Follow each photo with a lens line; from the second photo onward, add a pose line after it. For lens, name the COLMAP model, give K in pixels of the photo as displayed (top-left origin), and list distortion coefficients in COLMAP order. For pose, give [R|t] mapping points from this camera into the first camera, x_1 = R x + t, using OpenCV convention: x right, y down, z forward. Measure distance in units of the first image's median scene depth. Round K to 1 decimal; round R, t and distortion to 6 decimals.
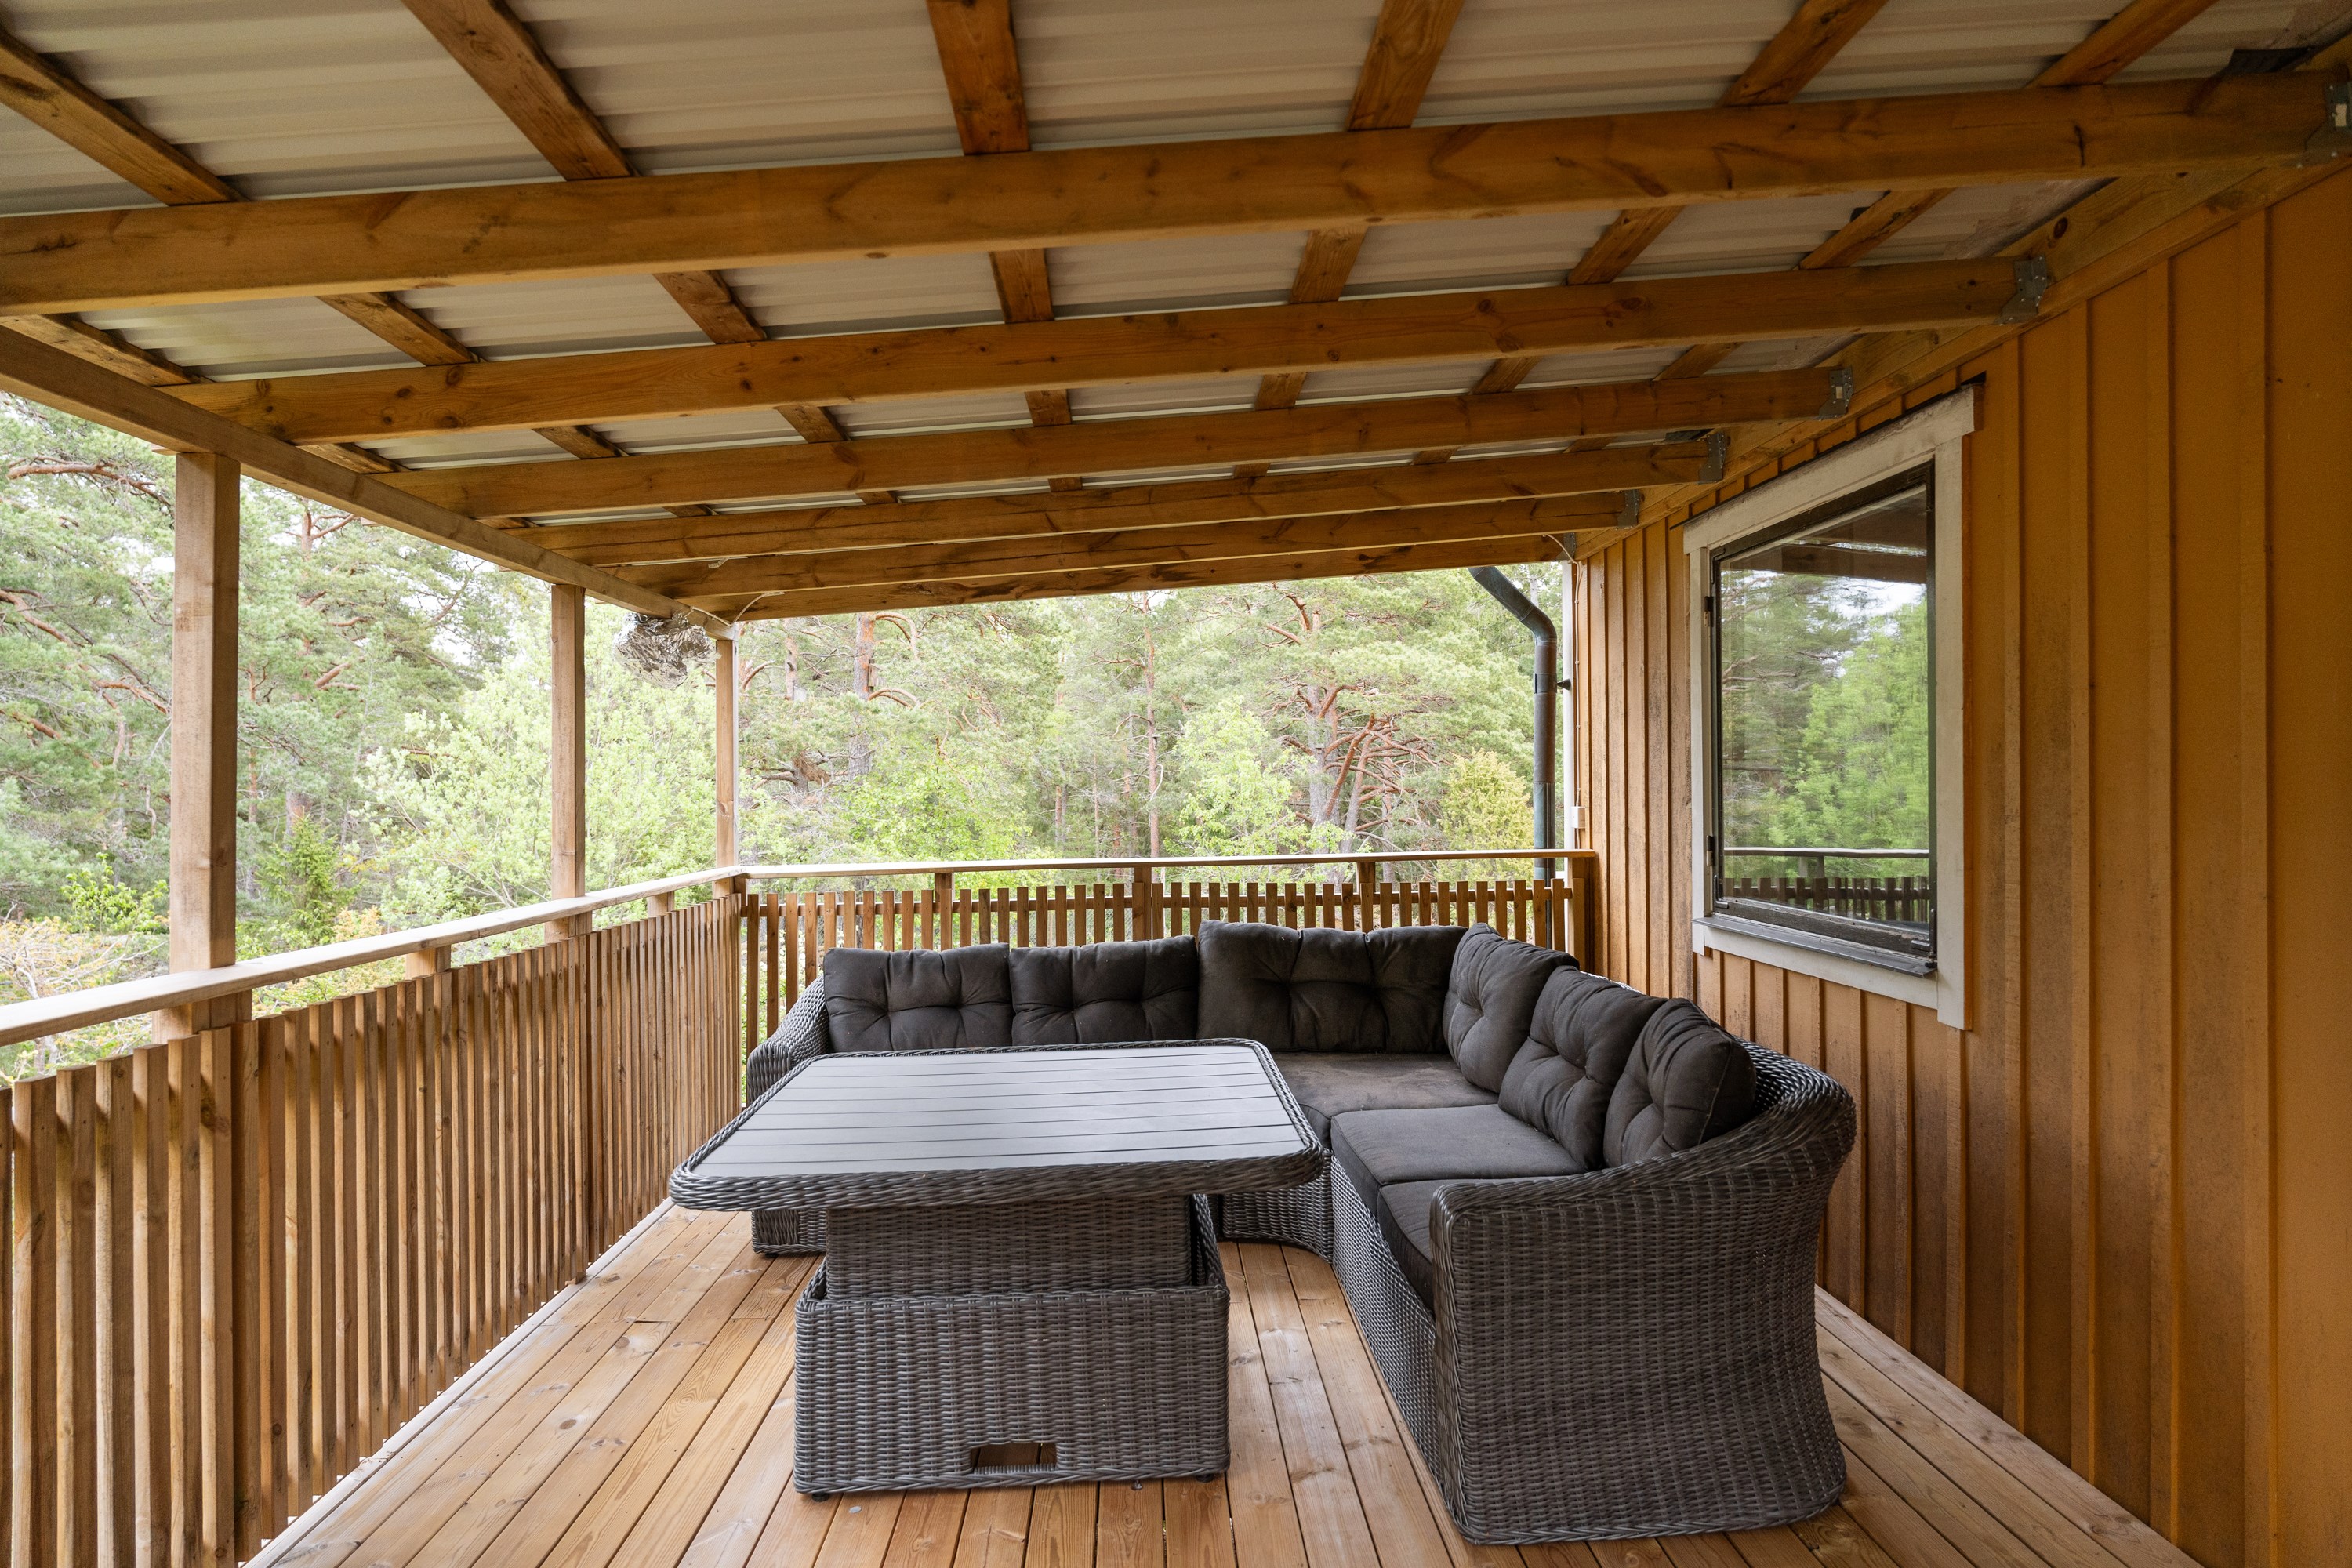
lens RADIAL K [[1398.1, 0, 1177.5], [0, 1398.1, 795.8], [0, 0, 1]] dist [-0.005654, -0.001805]
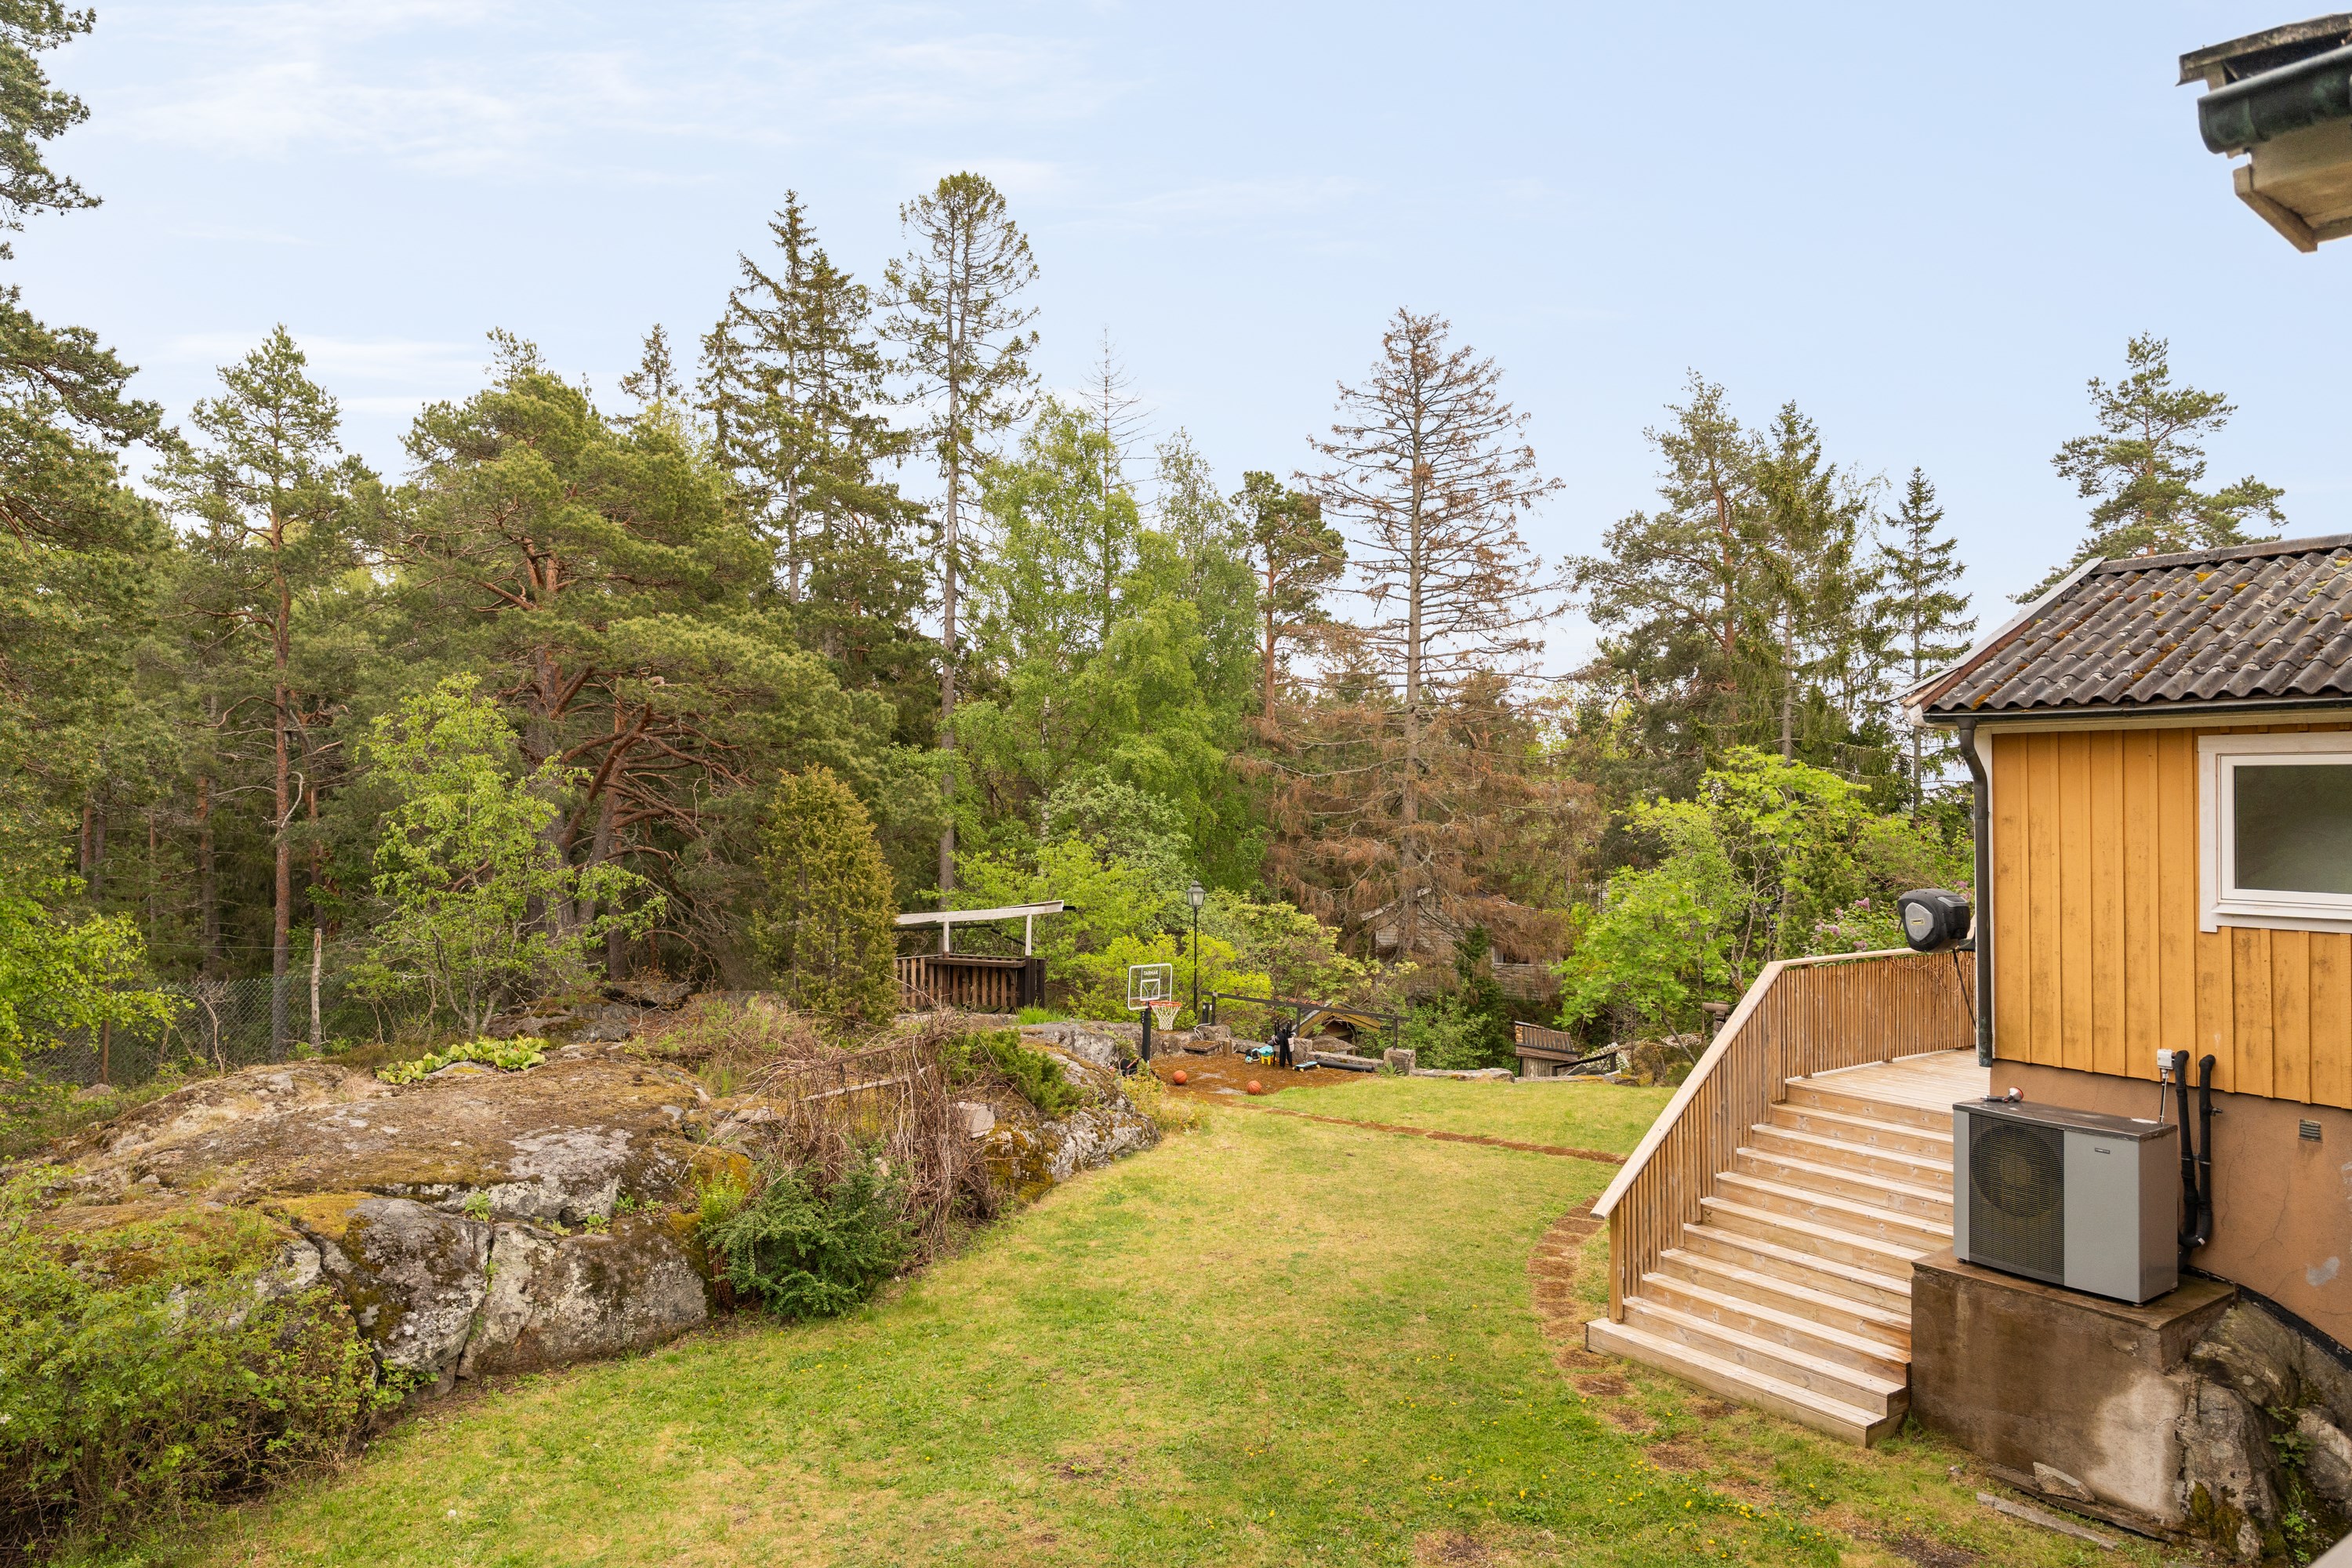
lens RADIAL K [[1488.6, 0, 1176.0], [0, 1488.6, 777.9], [0, 0, 1]] dist [-0.003097, -0.000945]
pose [[0.842052, 0.020865, 0.538993, -0.052677], [-0.007670, 0.999614, -0.026712, -0.005507], [-0.539342, 0.018359, 0.841886, 0.217709]]
